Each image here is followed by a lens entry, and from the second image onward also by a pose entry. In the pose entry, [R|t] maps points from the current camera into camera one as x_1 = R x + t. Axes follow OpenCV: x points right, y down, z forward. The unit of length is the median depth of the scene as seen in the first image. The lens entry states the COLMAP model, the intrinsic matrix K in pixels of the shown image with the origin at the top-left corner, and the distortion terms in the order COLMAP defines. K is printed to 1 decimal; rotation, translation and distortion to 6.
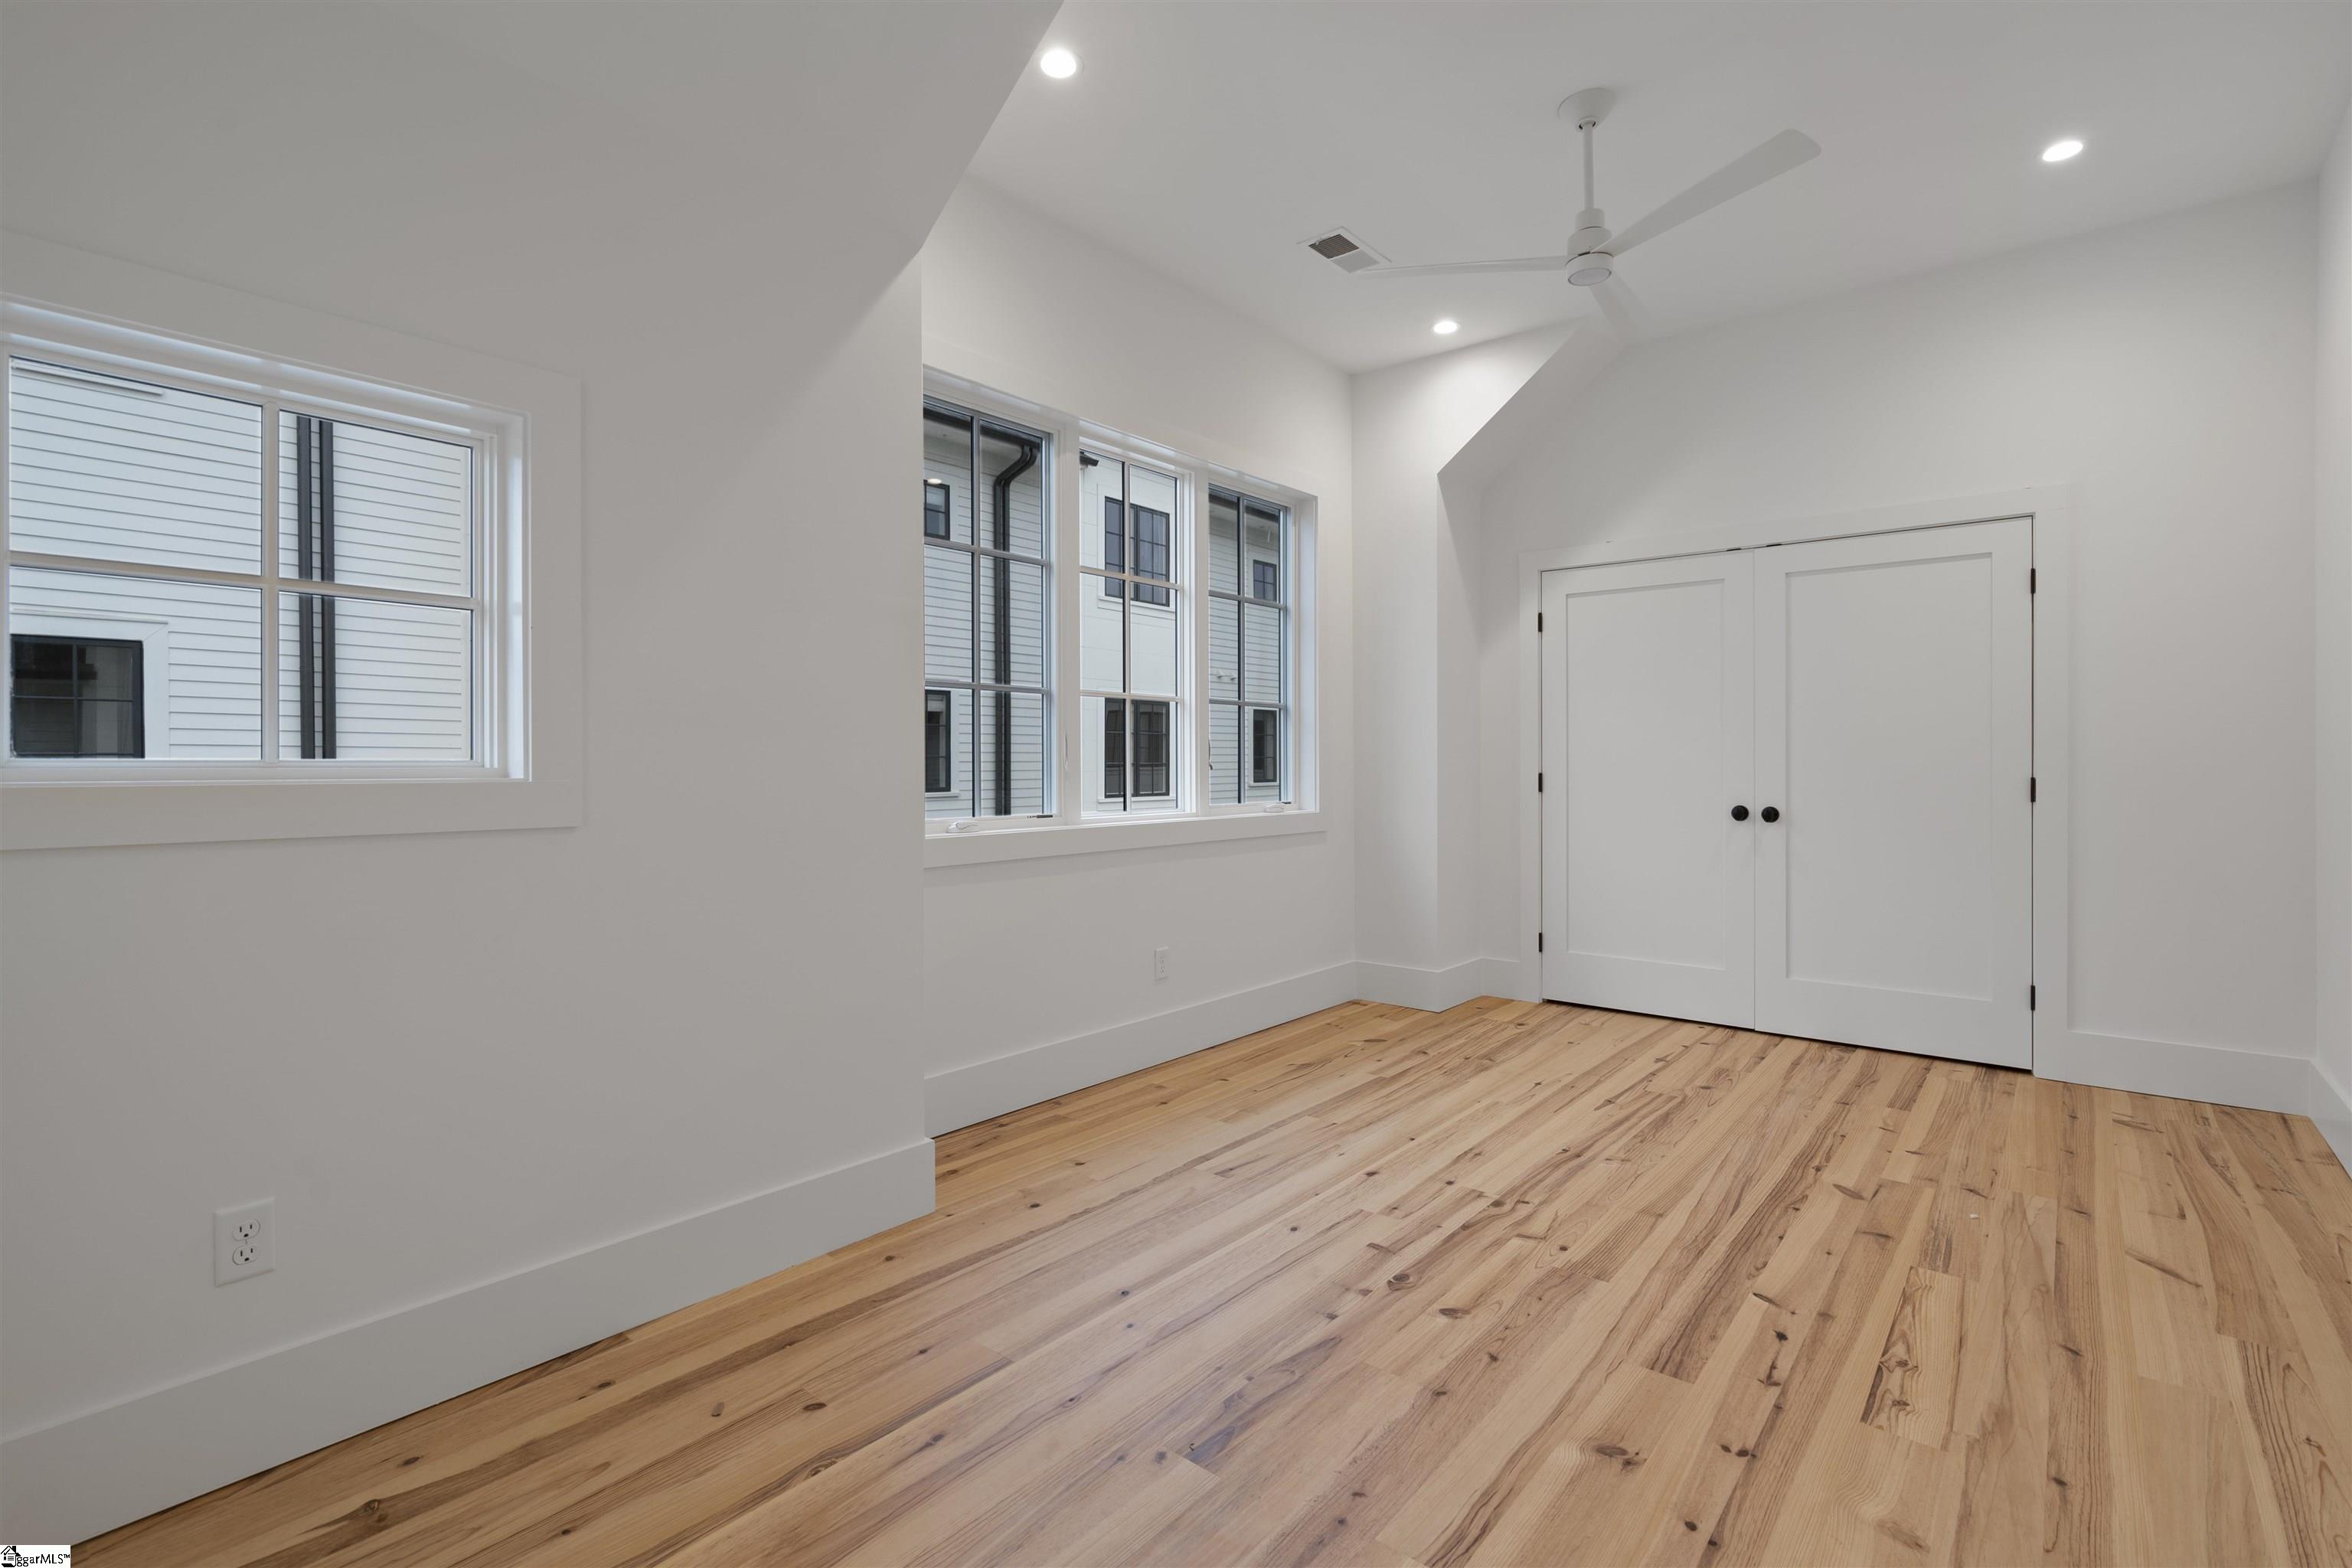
lens RADIAL K [[1076.8, 0, 1177.8], [0, 1076.8, 767.1], [0, 0, 1]] dist [-0.003133, 0.000254]
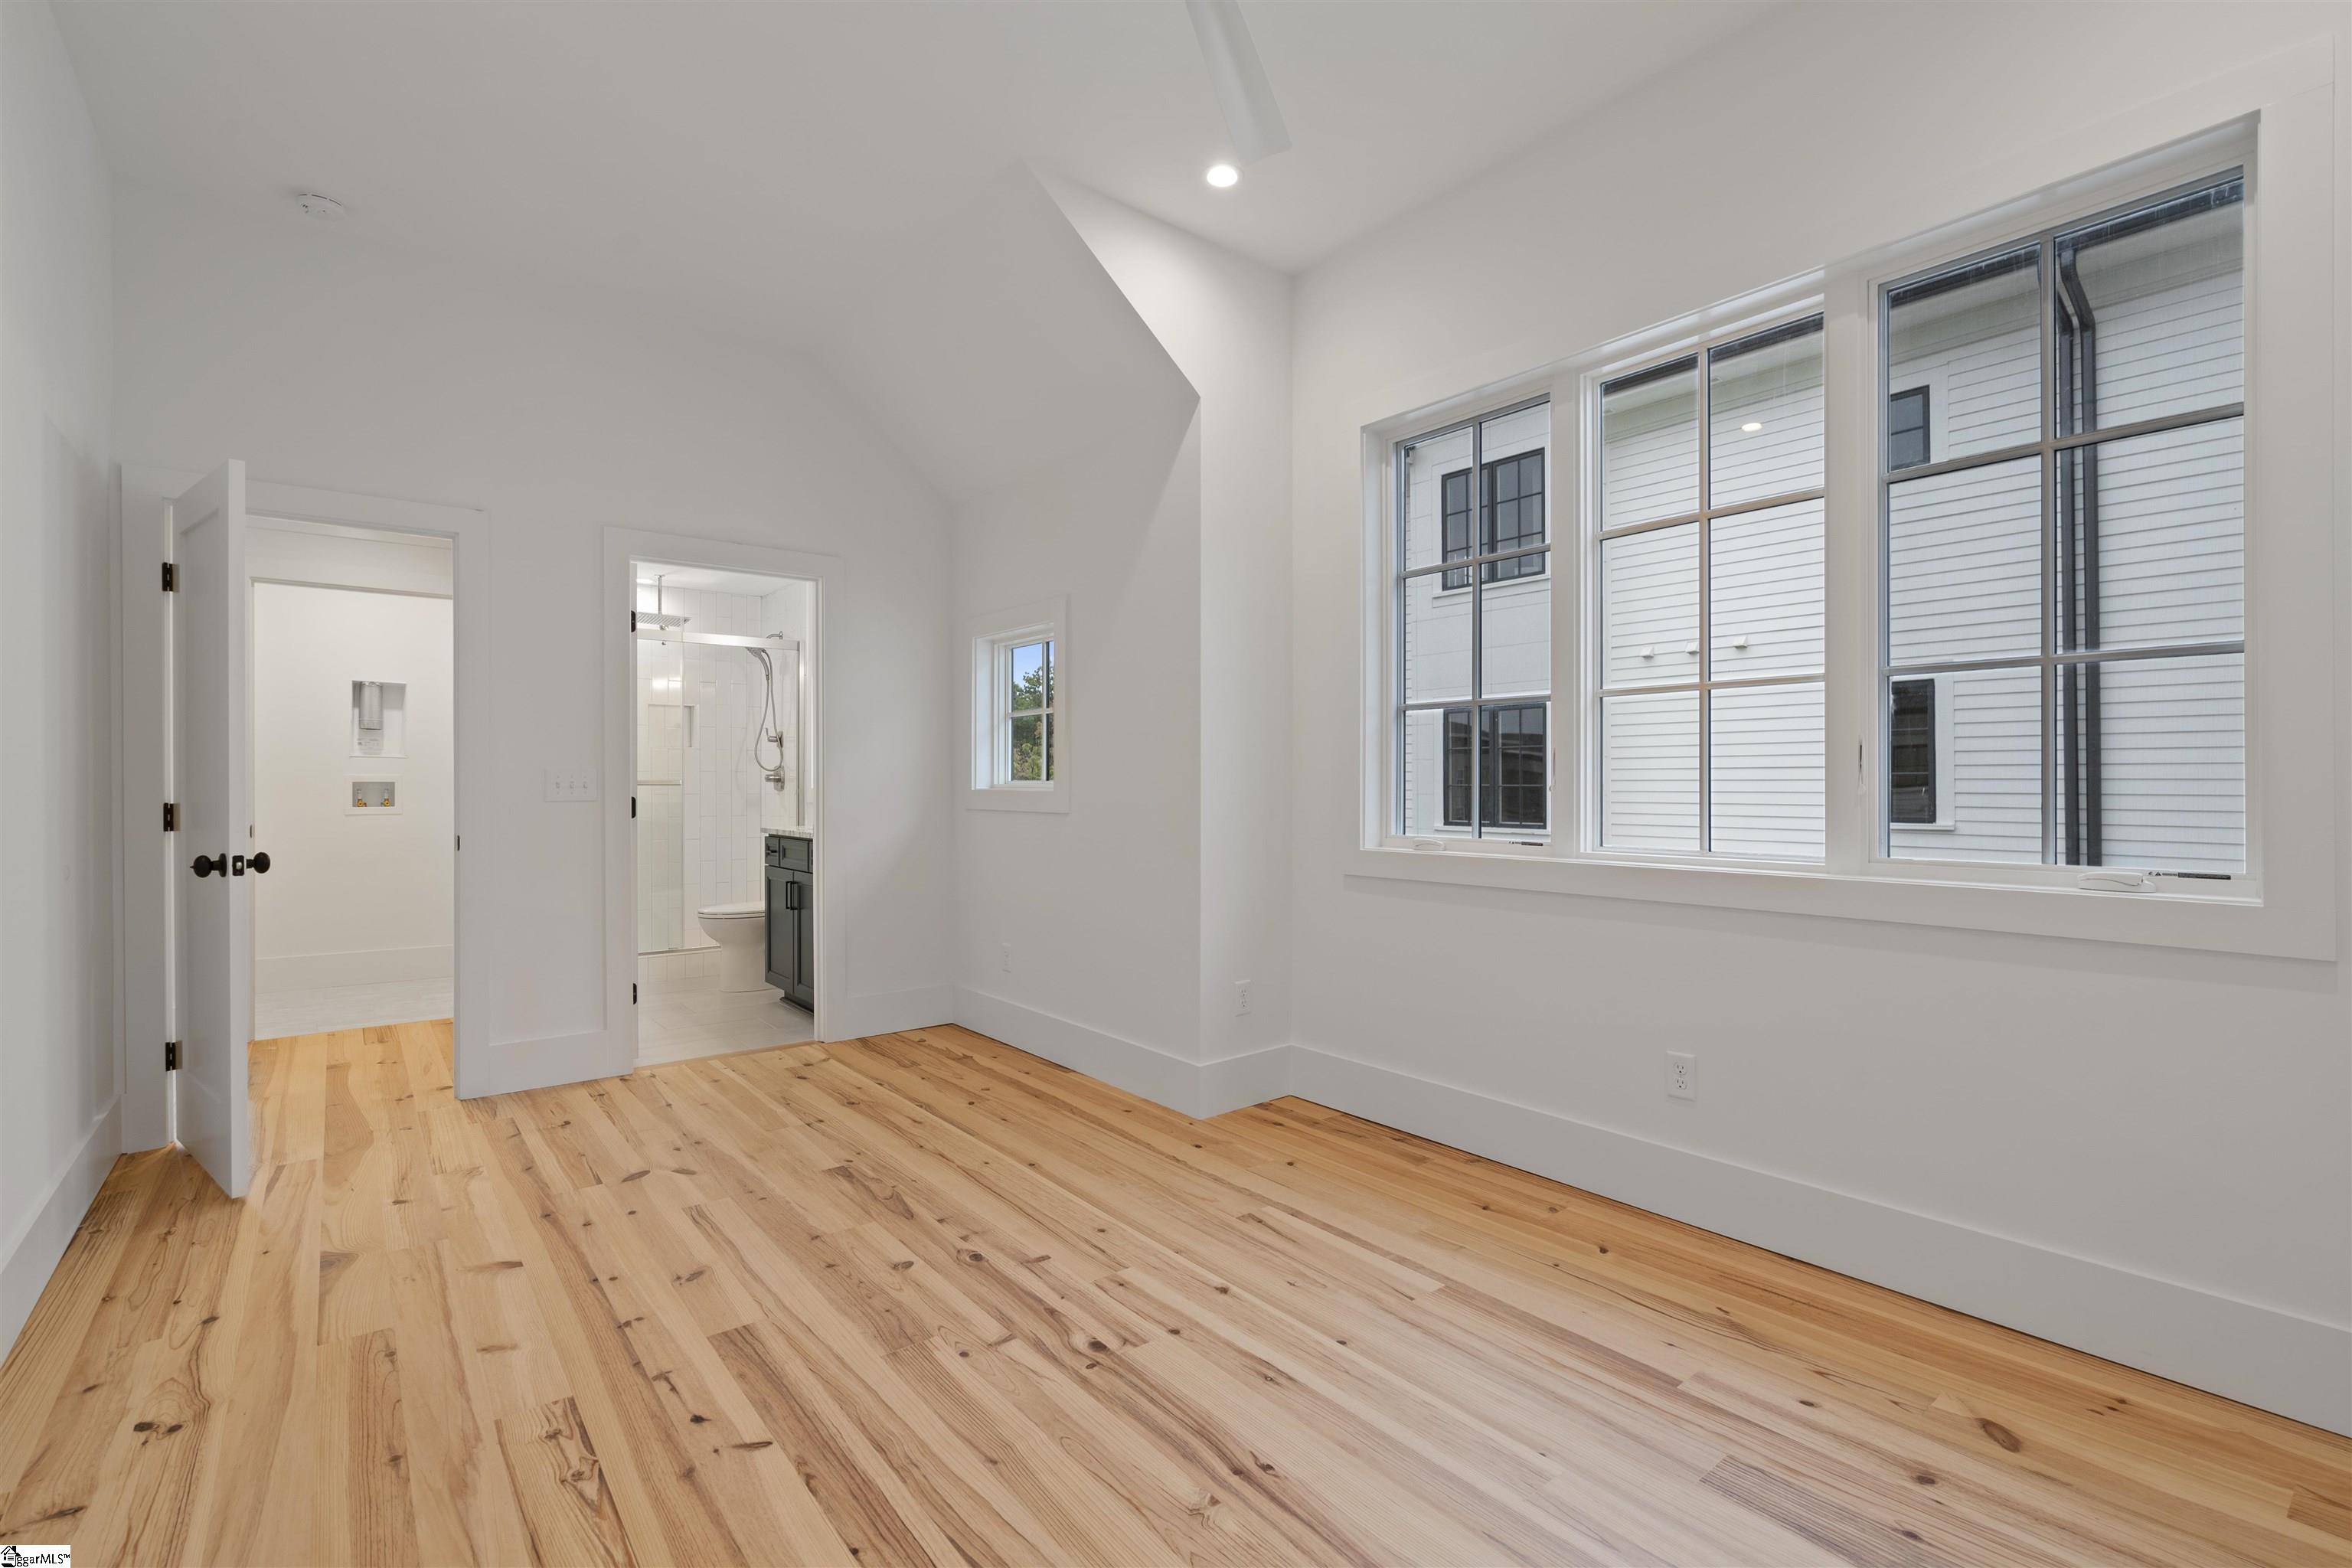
lens RADIAL K [[1061.3, 0, 1175.7], [0, 1061.3, 793.9], [0, 0, 1]] dist [-0.004177, 0.000064]
pose [[-0.203985, 0.010847, -0.978914, 1.203458], [-0.002119, 0.999931, 0.011521, -0.005231], [0.978972, 0.004424, -0.203948, 1.407520]]
